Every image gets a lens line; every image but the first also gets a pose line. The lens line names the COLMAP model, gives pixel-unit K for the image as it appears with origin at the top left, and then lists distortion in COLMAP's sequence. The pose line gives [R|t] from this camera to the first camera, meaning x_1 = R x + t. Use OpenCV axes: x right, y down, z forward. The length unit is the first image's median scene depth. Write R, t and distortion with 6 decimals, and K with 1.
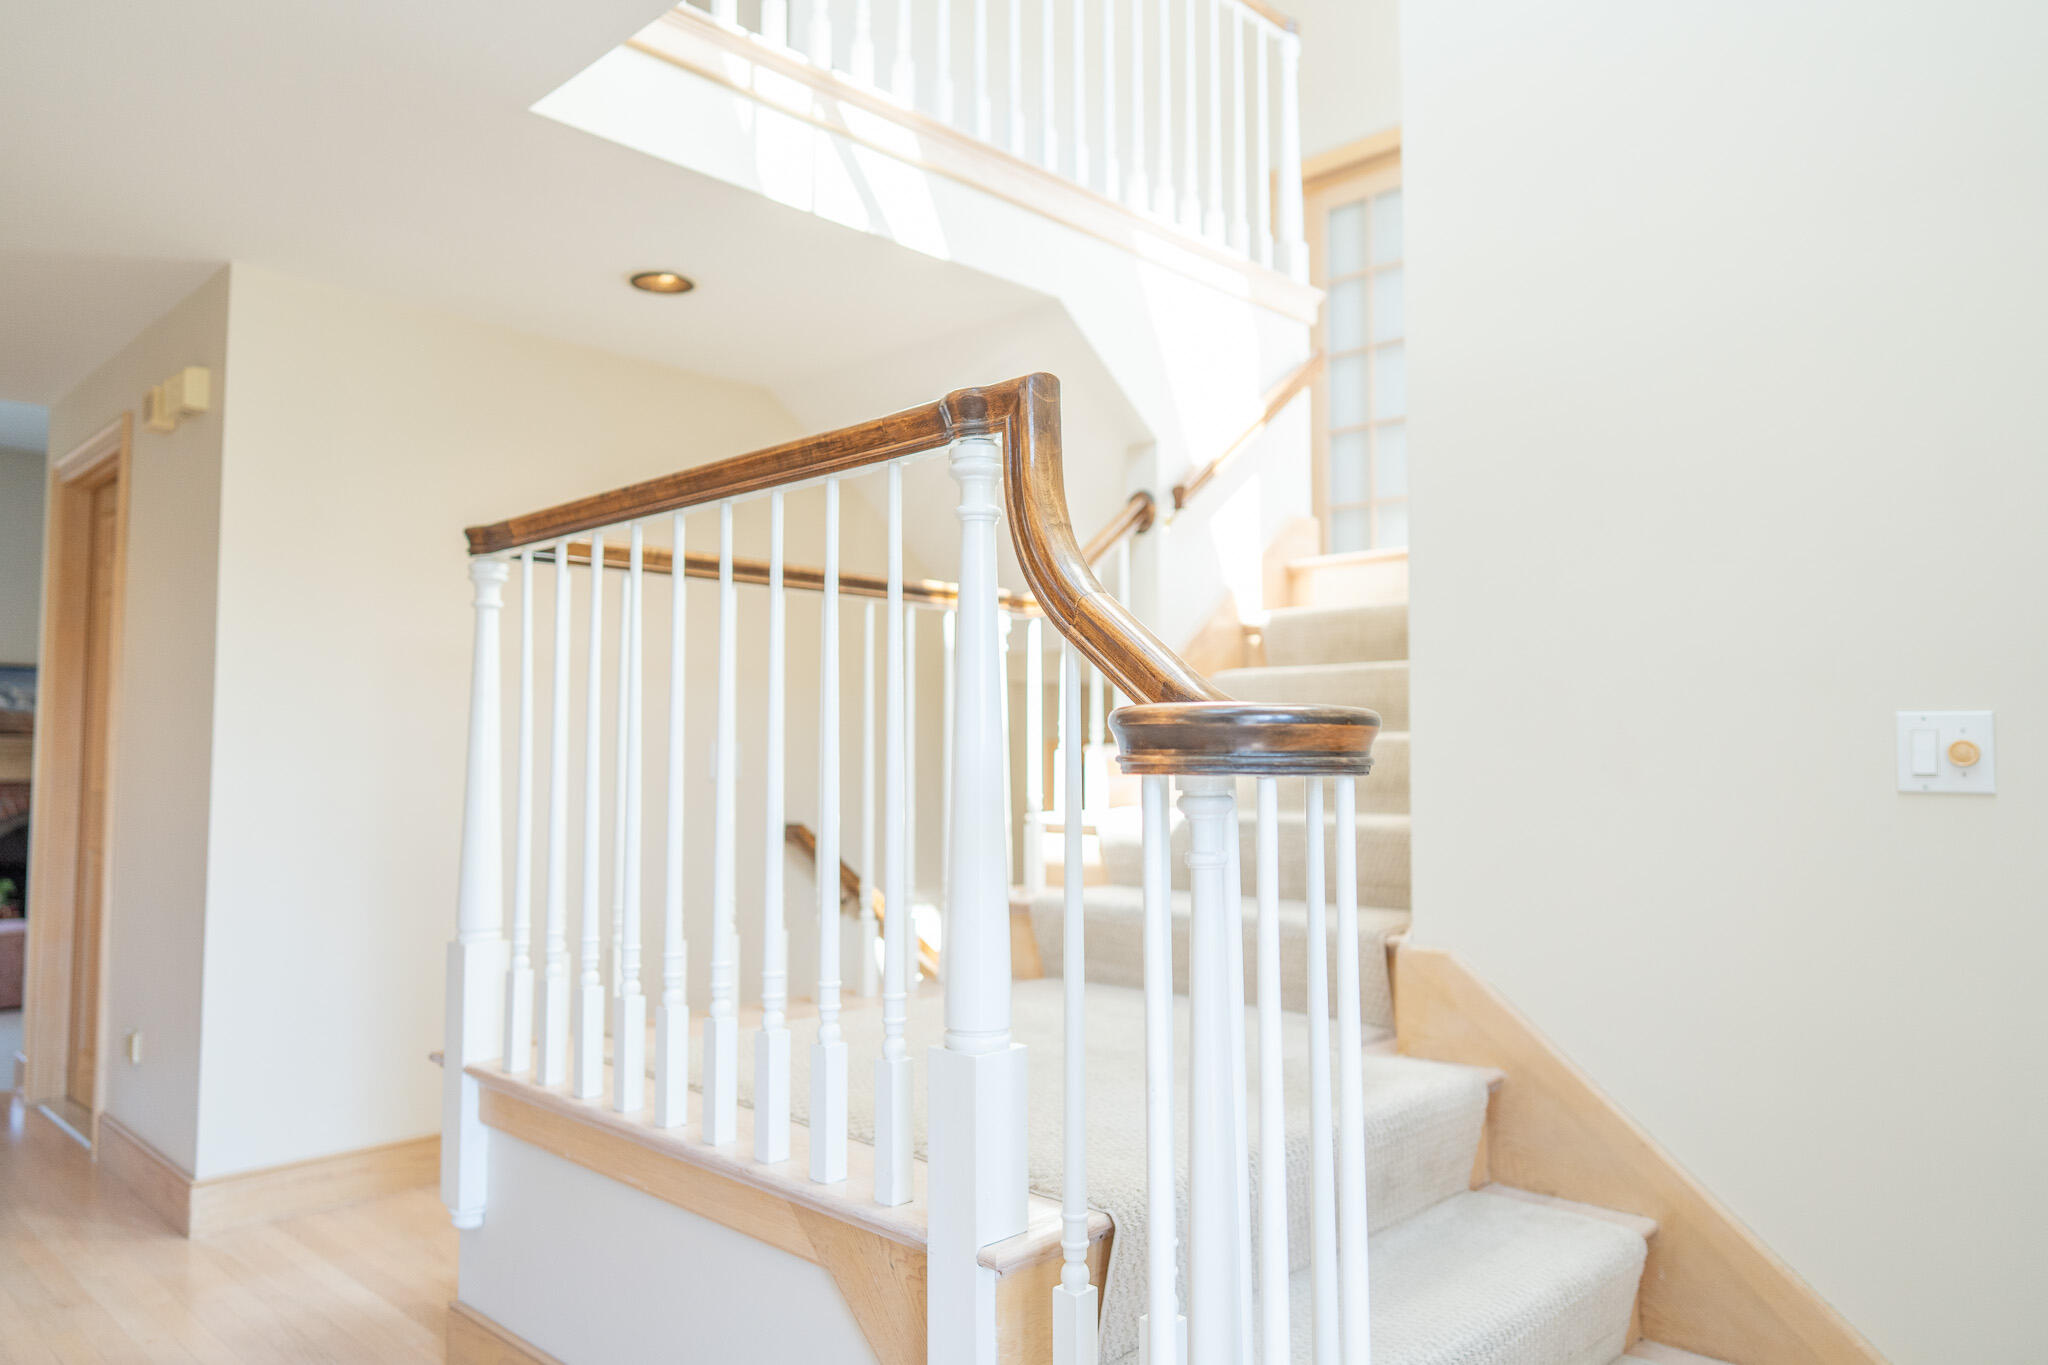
lens RADIAL K [[1374.4, 0, 1024.0], [0, 1374.4, 682.5], [0, 0, 1]] dist [-0.056339, 0.000327]
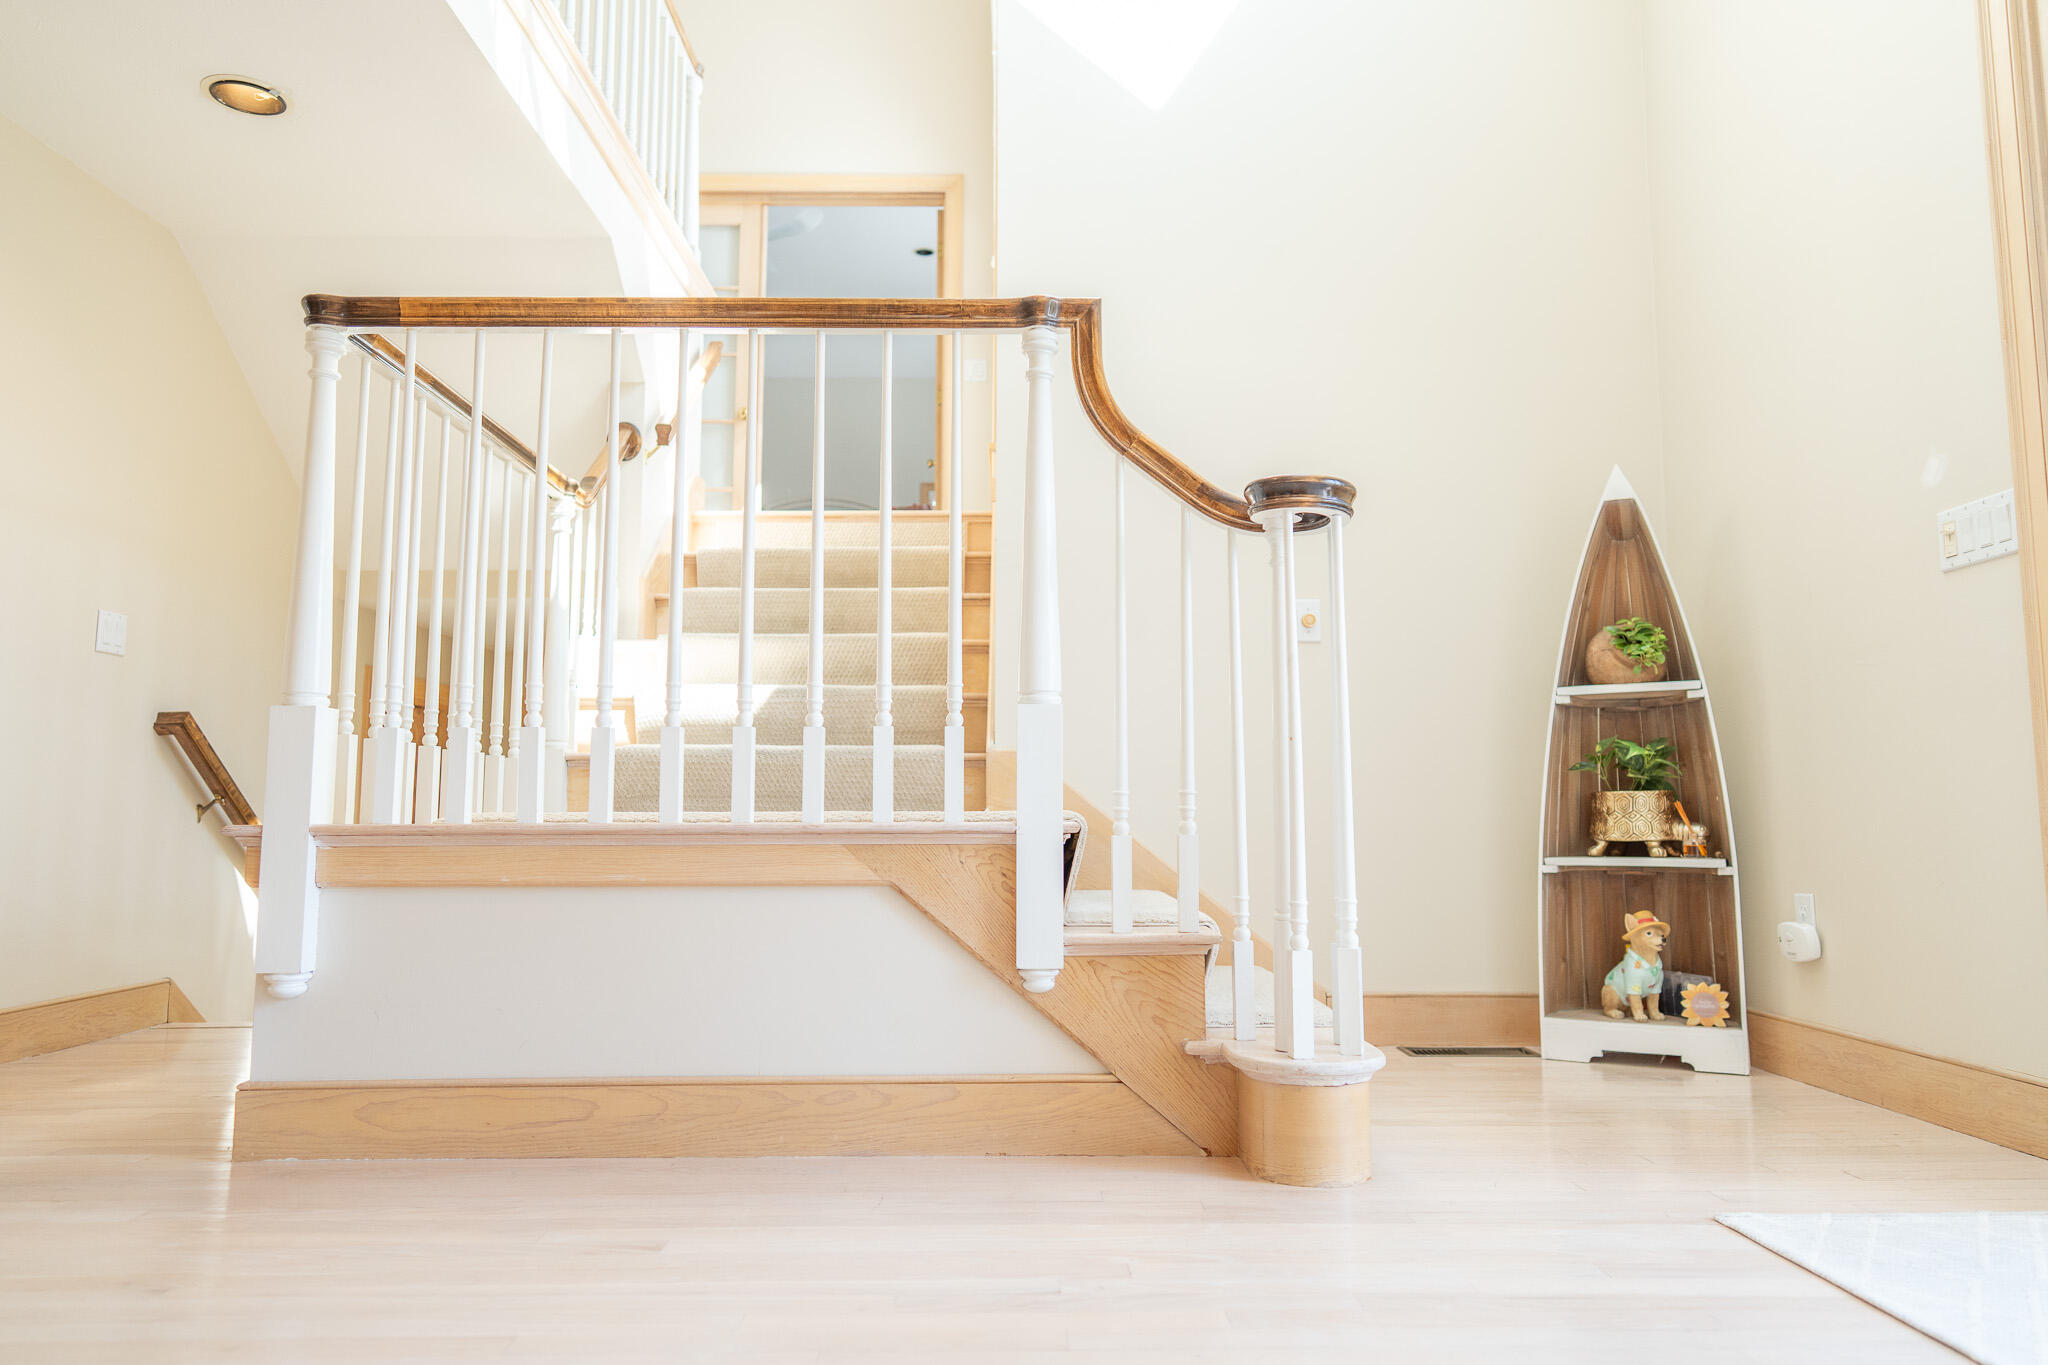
lens RADIAL K [[1355.9, 0, 1022.0], [0, 1355.9, 676.6], [0, 0, 1]] dist [-0.001600, 0.001855]
pose [[0.708881, 0.073735, 0.701463, -0.744463], [-0.037728, 0.997061, -0.066681, 0.219795], [-0.704318, 0.020804, 0.709579, -0.064132]]
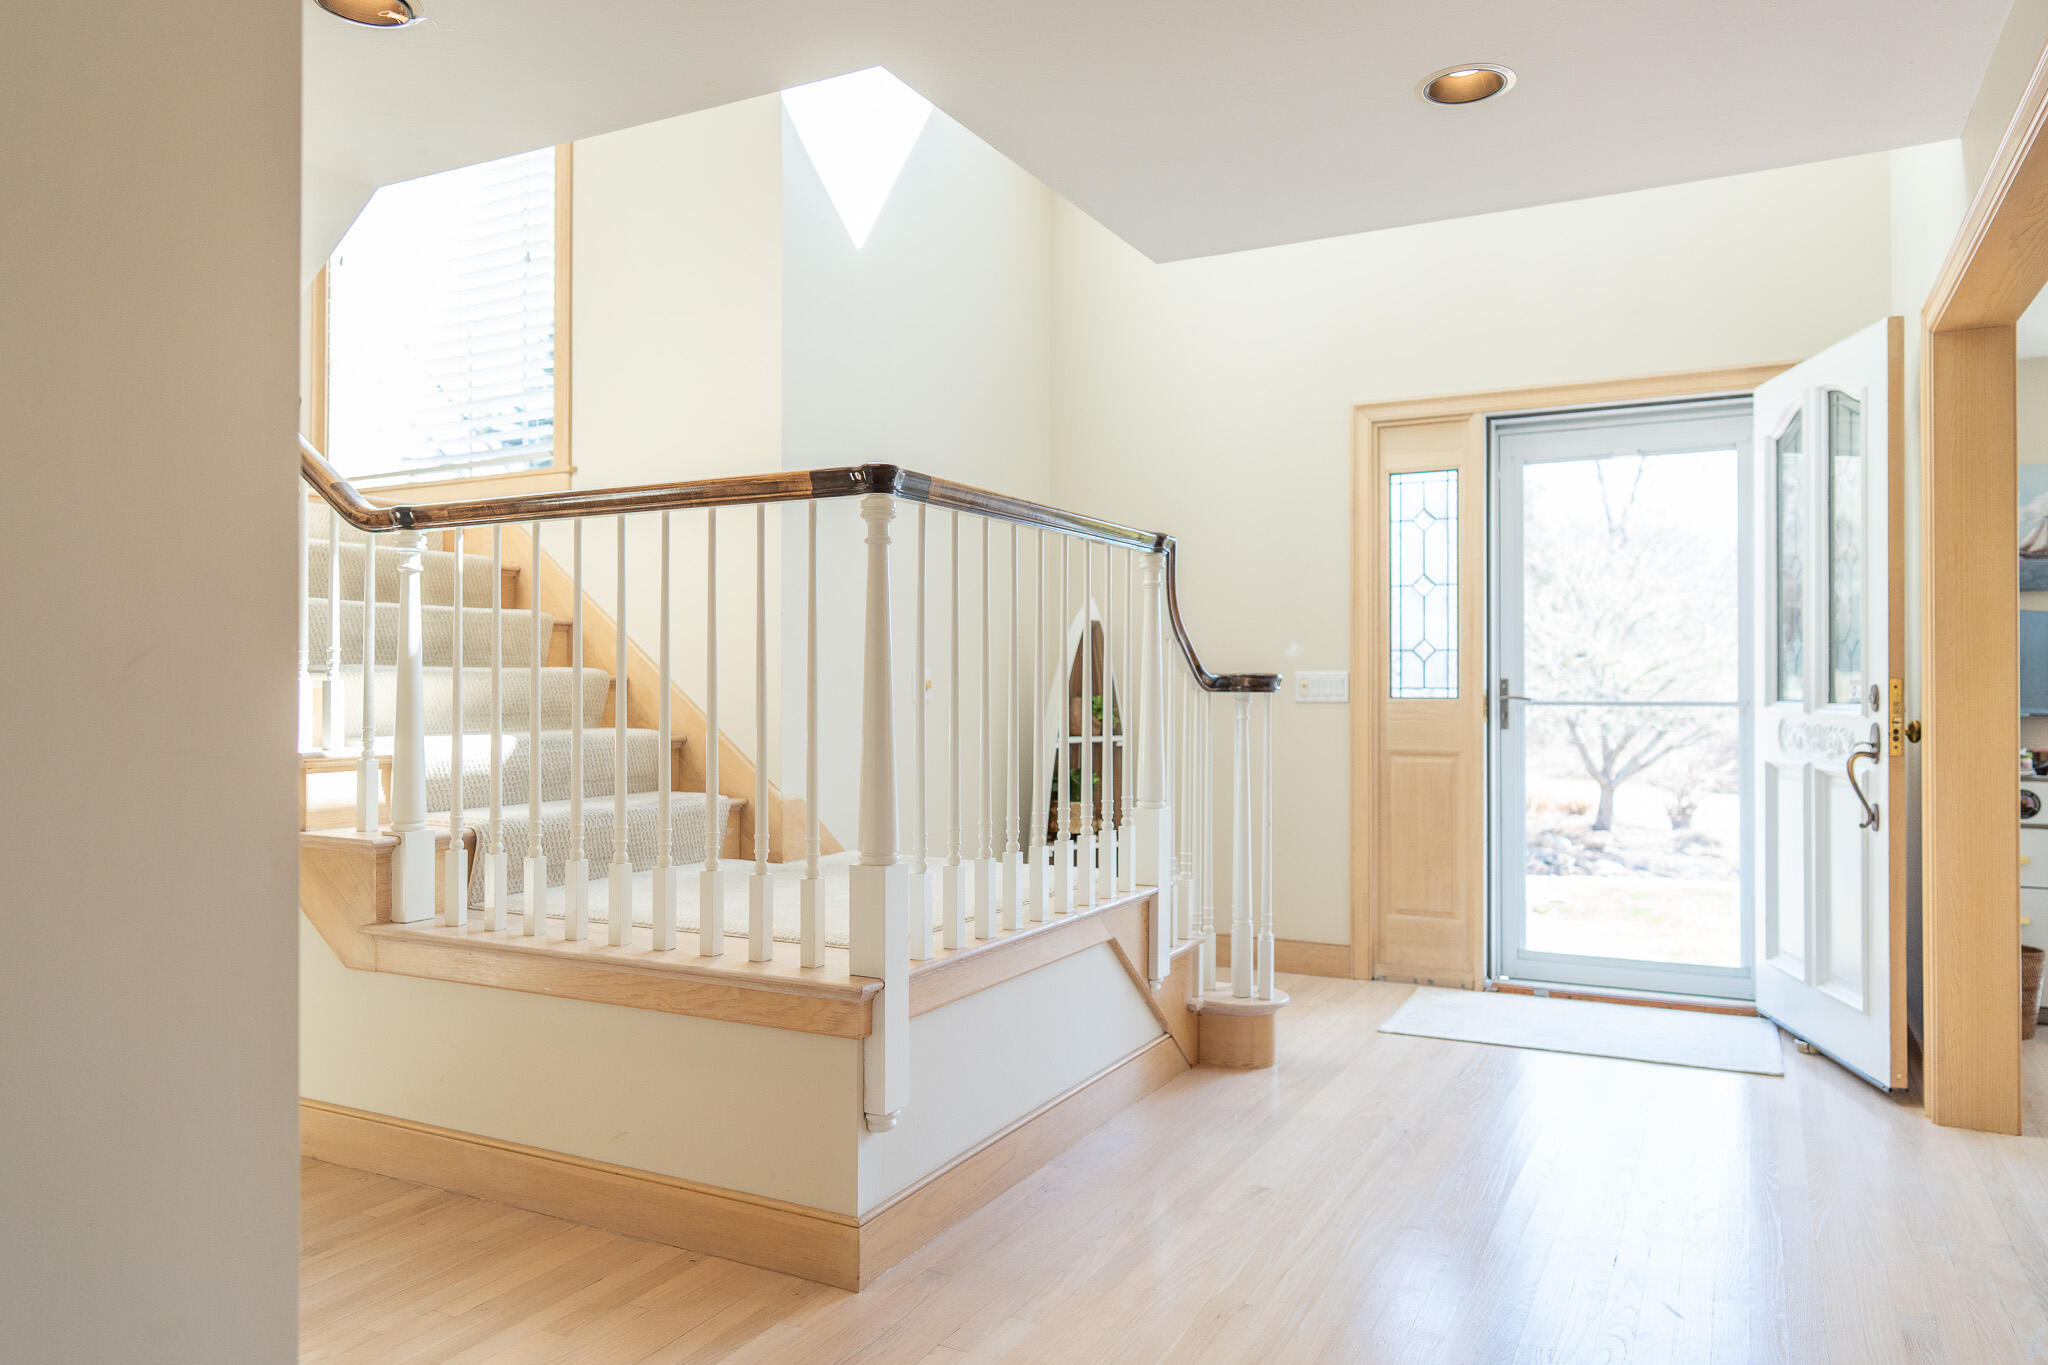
lens RADIAL K [[1382.2, 0, 1024.0], [0, 1382.2, 682.5], [0, 0, 1]] dist [-0.001216, 0.004531]
pose [[-0.279754, -0.000638, 0.960072, -1.493729], [-0.053631, 0.998449, -0.014964, 0.063169], [-0.958573, -0.055676, -0.279354, 1.229817]]
